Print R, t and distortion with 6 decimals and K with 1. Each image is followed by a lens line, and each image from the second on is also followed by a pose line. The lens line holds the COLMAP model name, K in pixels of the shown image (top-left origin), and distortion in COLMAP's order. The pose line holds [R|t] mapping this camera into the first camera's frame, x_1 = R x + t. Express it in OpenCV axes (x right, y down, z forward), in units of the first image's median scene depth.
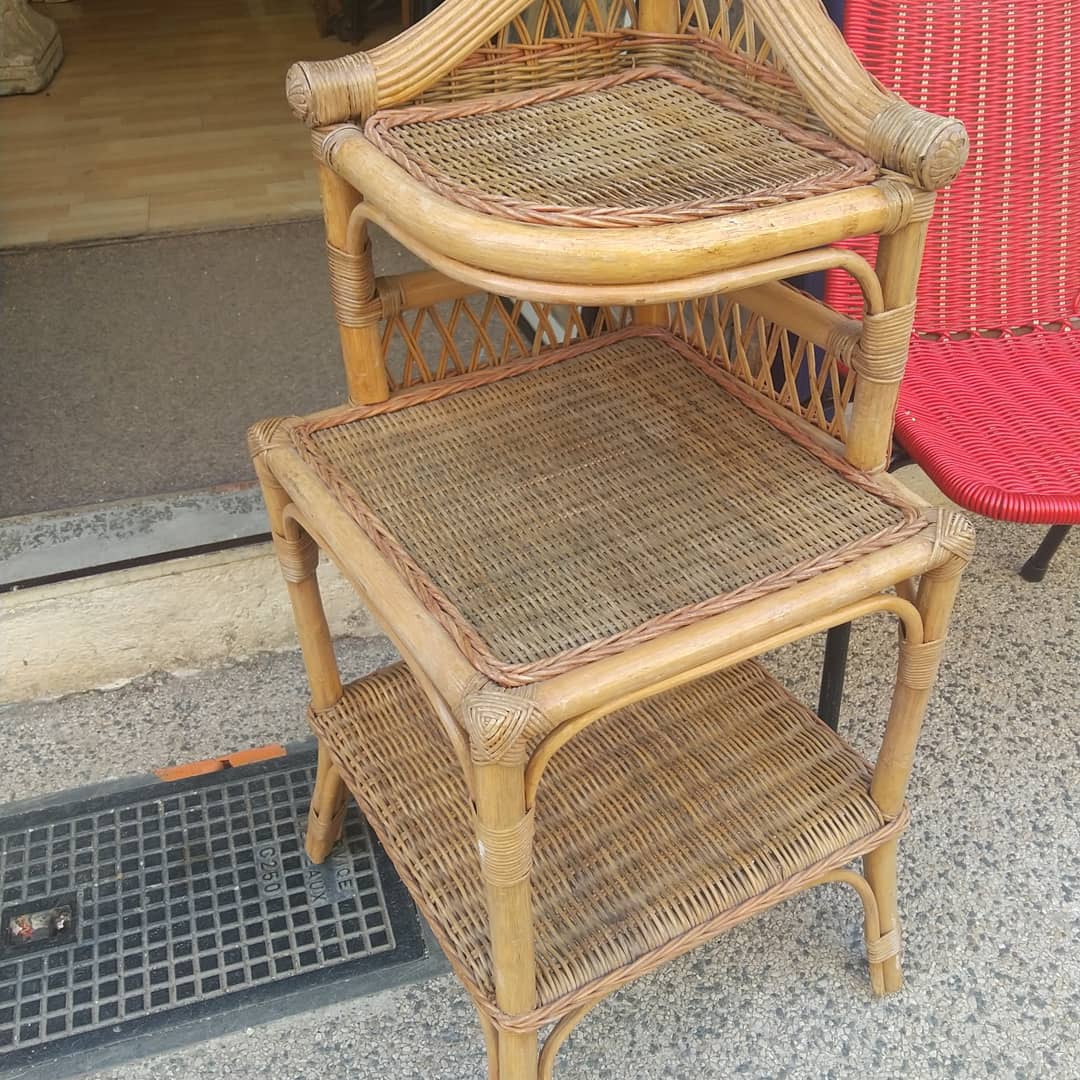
lens RADIAL K [[1192.2, 0, 537.7], [0, 1192.2, 555.6], [0, 0, 1]] dist [-0.028918, 0.096381]
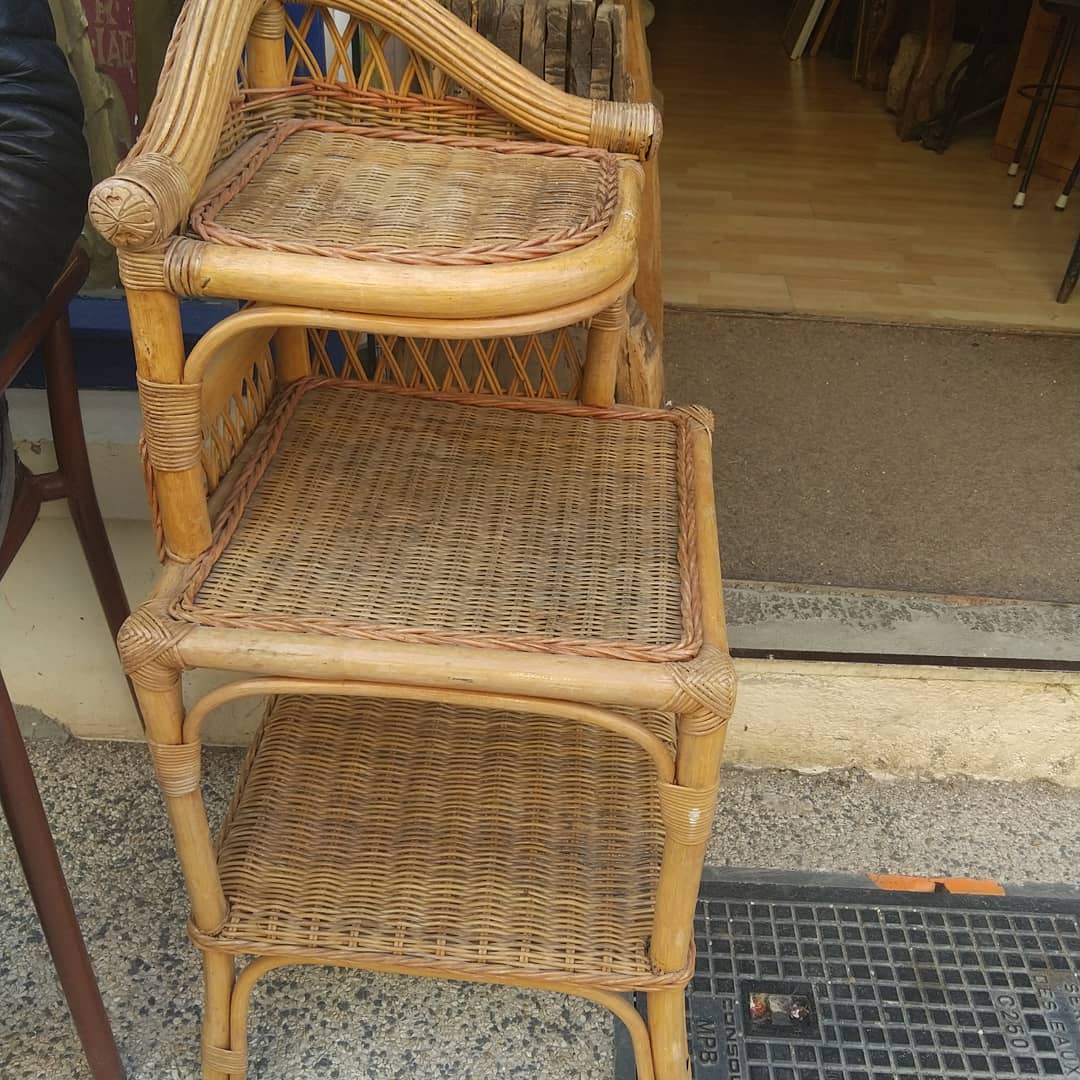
lens RADIAL K [[1192.2, 0, 537.7], [0, 1192.2, 555.6], [0, 0, 1]] dist [-0.028918, 0.096381]
pose [[0.950967, 0.223070, -0.214244, -0.486100], [-0.235921, 0.971103, -0.036074, 0.030725], [0.200006, 0.084850, 0.976114, -0.026238]]
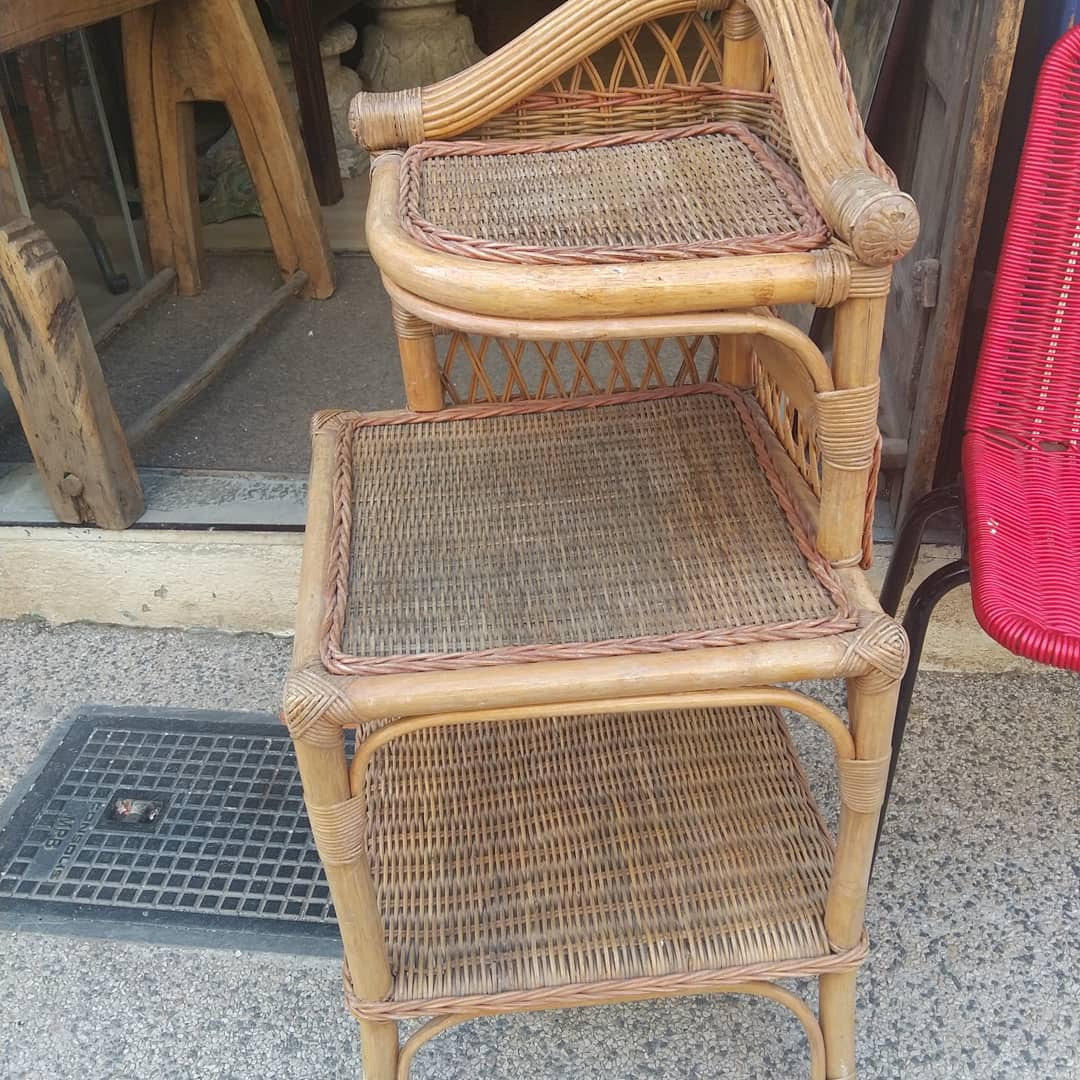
lens RADIAL K [[1192.2, 0, 537.7], [0, 1192.2, 555.6], [0, 0, 1]] dist [-0.028918, 0.096381]
pose [[0.906497, 0.204103, -0.369600, 0.320219], [-0.219140, 0.975693, 0.001332, -0.021032], [0.360888, 0.079786, 0.929190, 0.042763]]
